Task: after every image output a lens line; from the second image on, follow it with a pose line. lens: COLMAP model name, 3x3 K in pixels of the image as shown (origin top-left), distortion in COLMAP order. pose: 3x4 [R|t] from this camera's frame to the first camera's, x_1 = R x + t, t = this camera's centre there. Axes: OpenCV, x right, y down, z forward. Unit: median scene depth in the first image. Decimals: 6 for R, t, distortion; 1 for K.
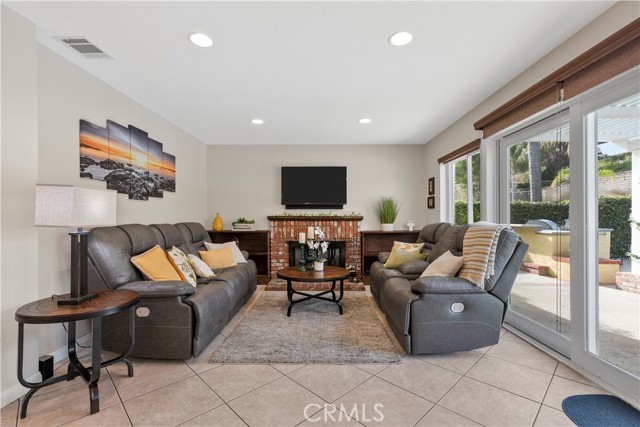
lens RADIAL K [[291.0, 0, 324.2], [0, 291.0, 217.6], [0, 0, 1]] dist [-0.009035, 0.002825]
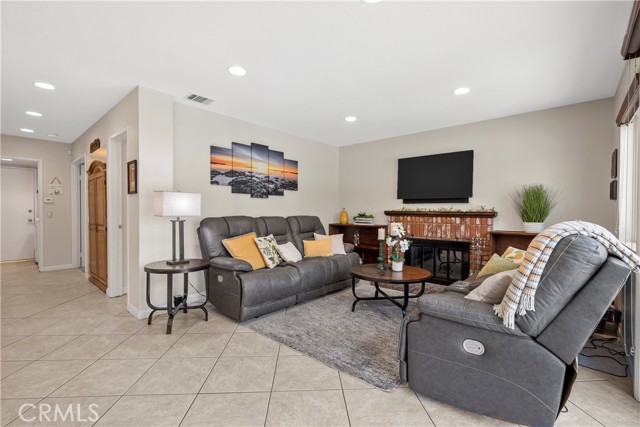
lens RADIAL K [[291.0, 0, 318.4], [0, 291.0, 214.6], [0, 0, 1]] dist [-0.009035, 0.002825]
pose [[0.751467, 0.014496, -0.659612, 0.392707], [-0.008735, 0.999890, 0.012022, -0.002970], [0.659713, -0.003272, 0.751510, 0.156706]]
